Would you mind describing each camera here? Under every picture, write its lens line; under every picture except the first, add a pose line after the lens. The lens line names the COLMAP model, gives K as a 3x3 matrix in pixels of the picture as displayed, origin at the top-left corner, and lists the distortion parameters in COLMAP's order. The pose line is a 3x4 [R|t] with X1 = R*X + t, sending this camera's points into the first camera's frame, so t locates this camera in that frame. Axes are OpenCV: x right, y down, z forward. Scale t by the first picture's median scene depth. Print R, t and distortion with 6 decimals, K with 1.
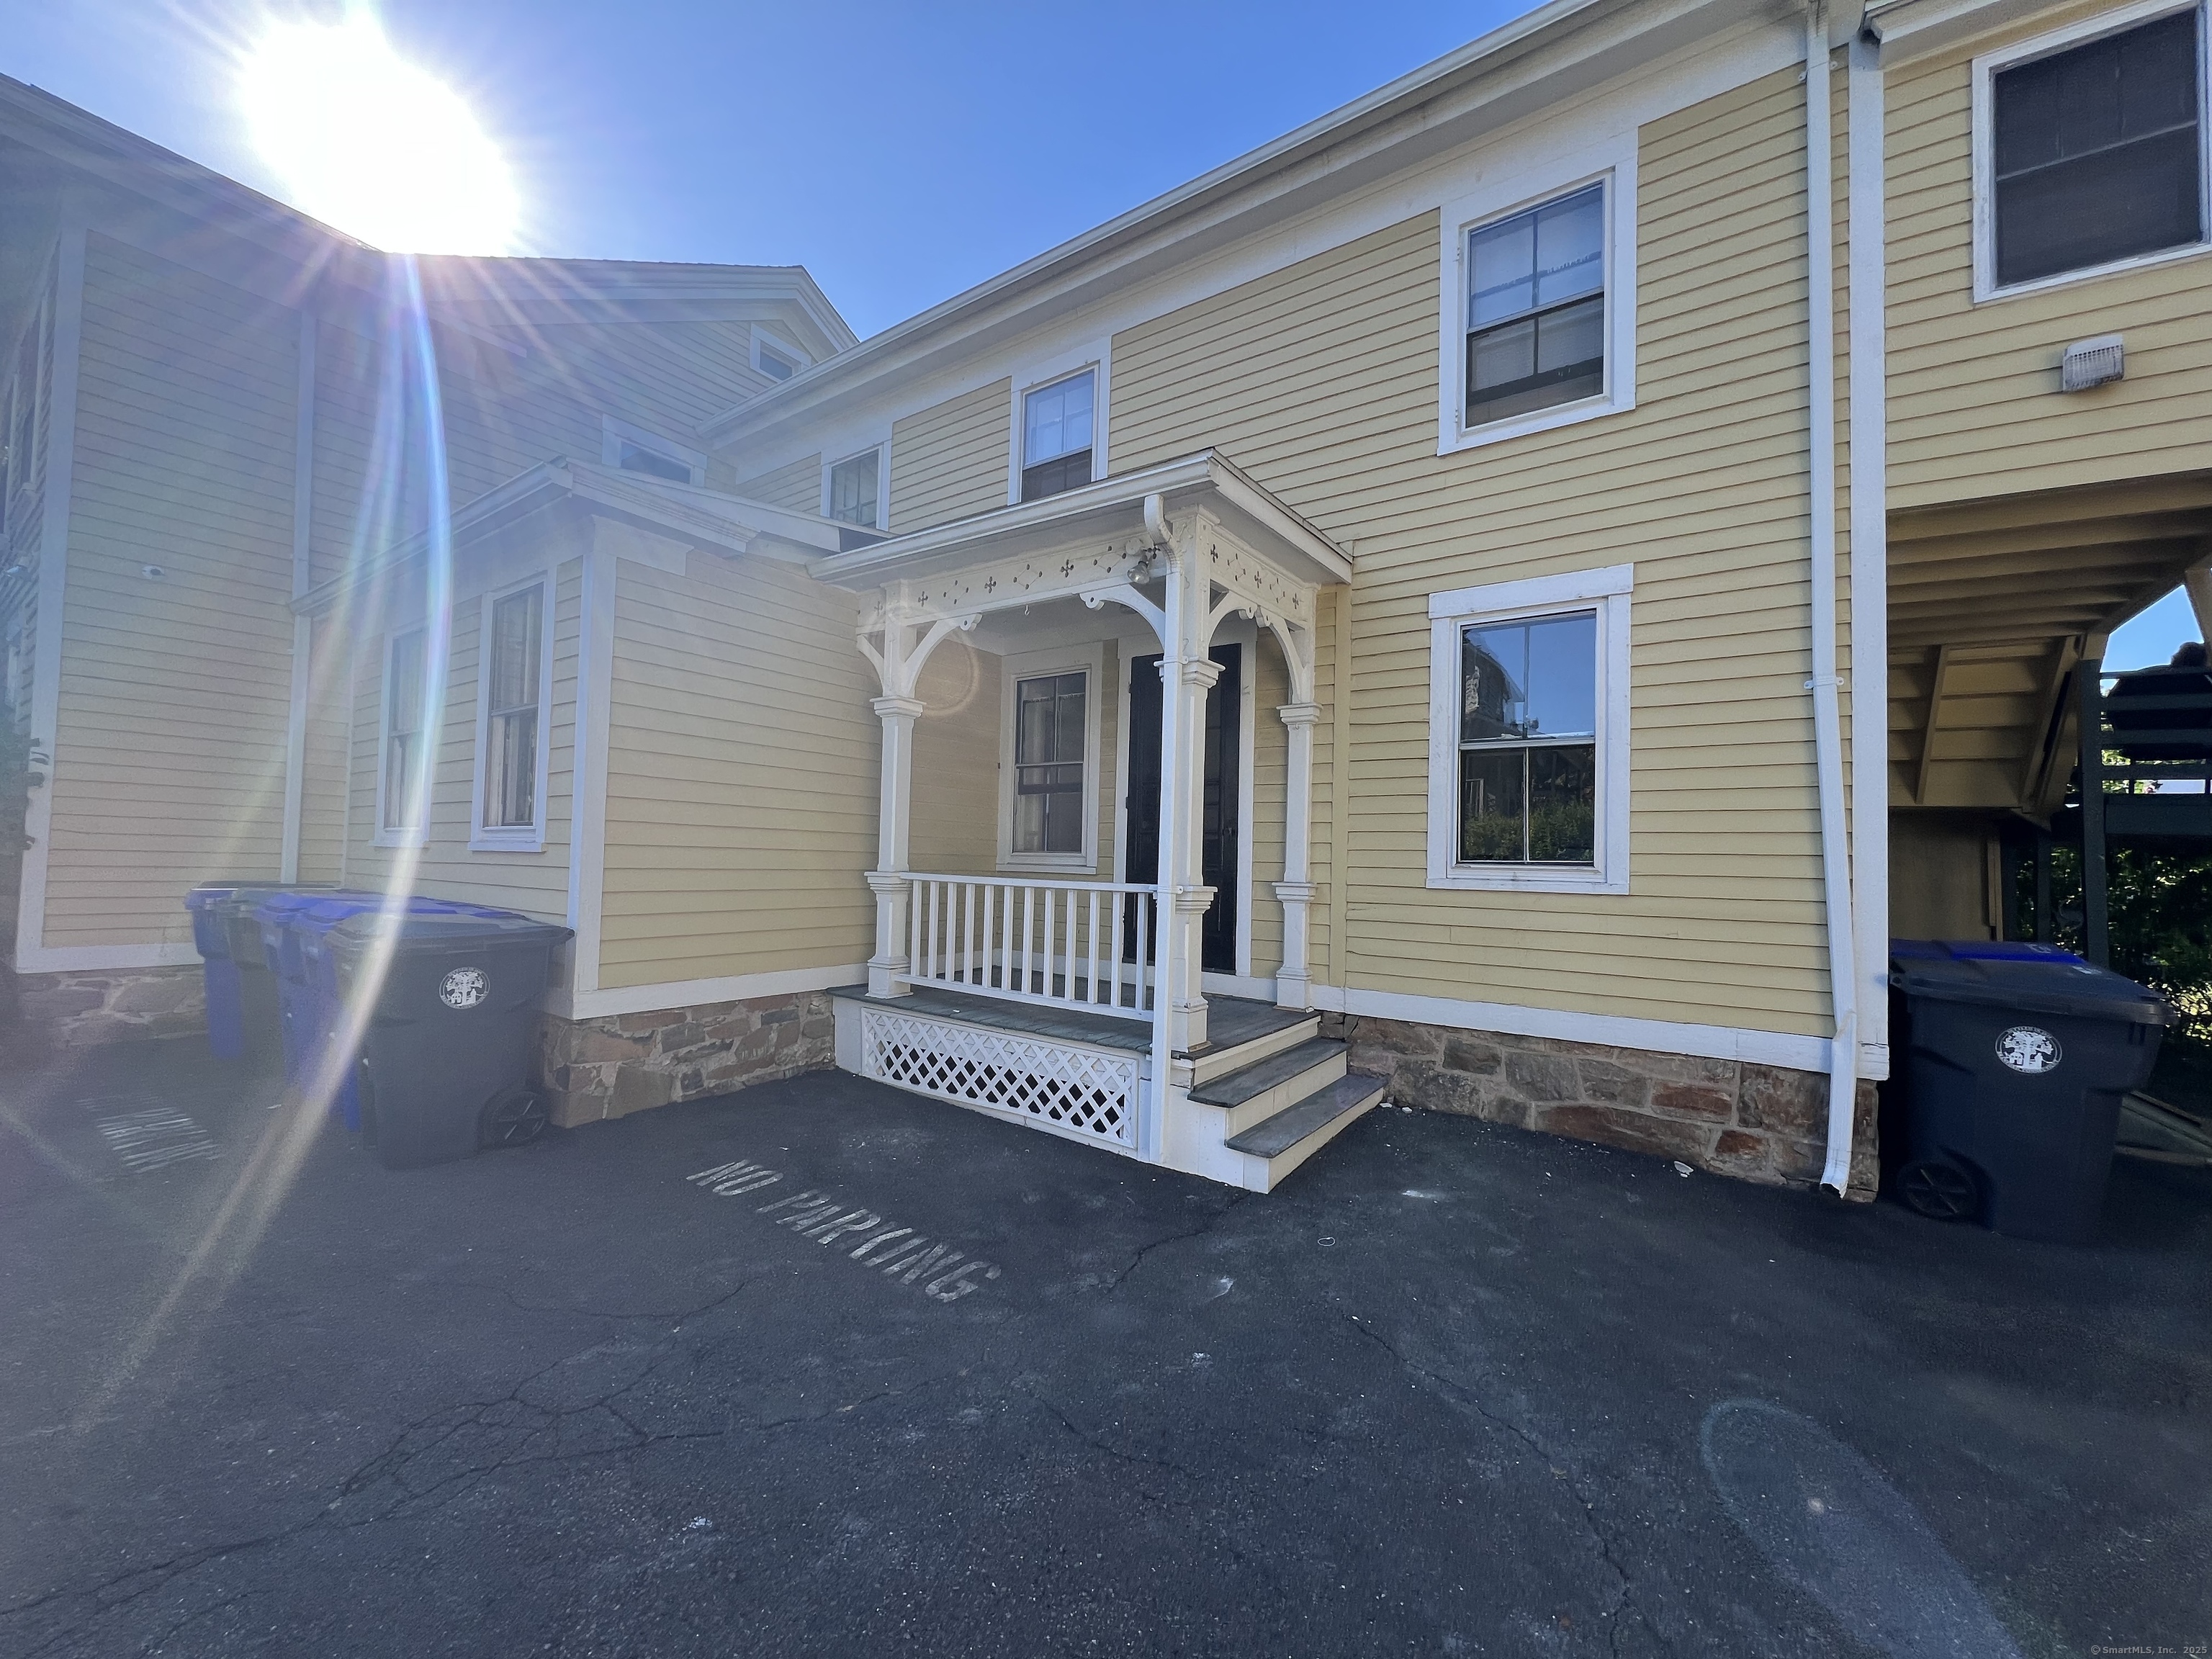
lens RADIAL K [[883.0, 0, 1105.9], [0, 883.0, 837.8], [0, 0, 1]] dist [0.000225, -0.000331]
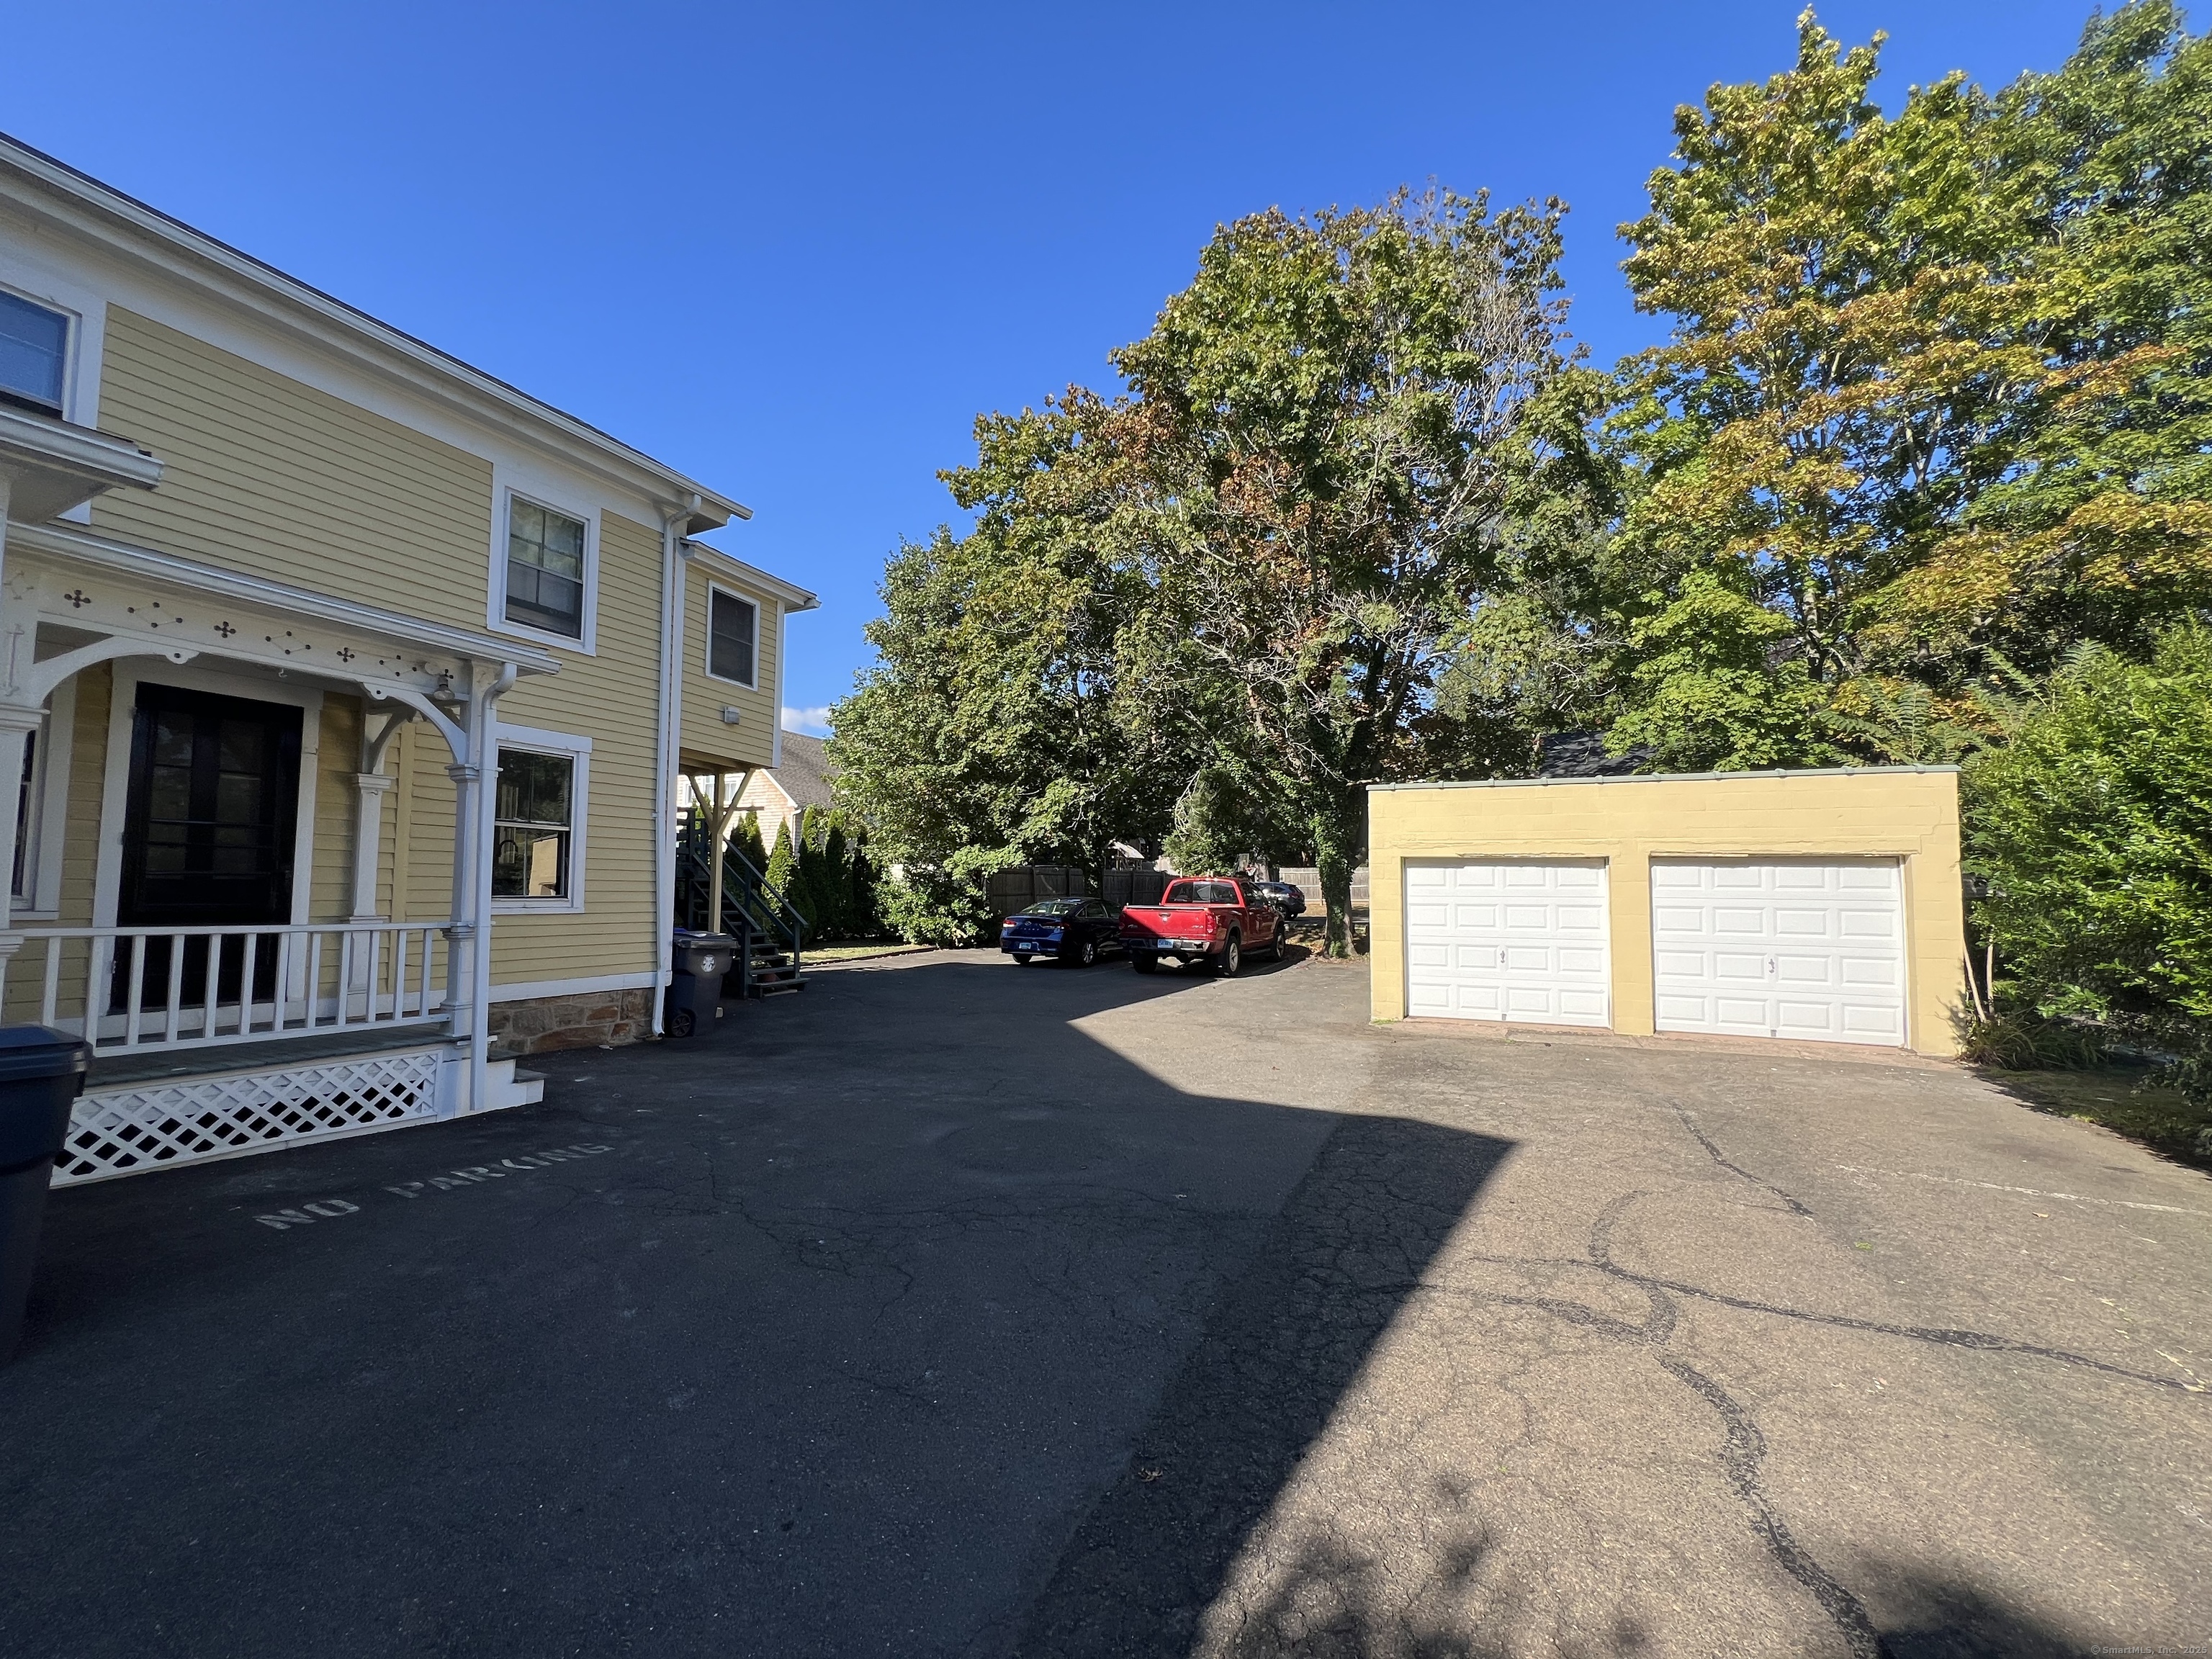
lens RADIAL K [[883.0, 0, 1102.3], [0, 883.0, 837.5], [0, 0, 1]] dist [0.000225, -0.000331]
pose [[-0.156171, 0.036316, 0.987062, -1.487174], [-0.042029, 0.998174, -0.043374, -0.062871], [-0.986835, -0.048259, -0.154359, 0.203880]]
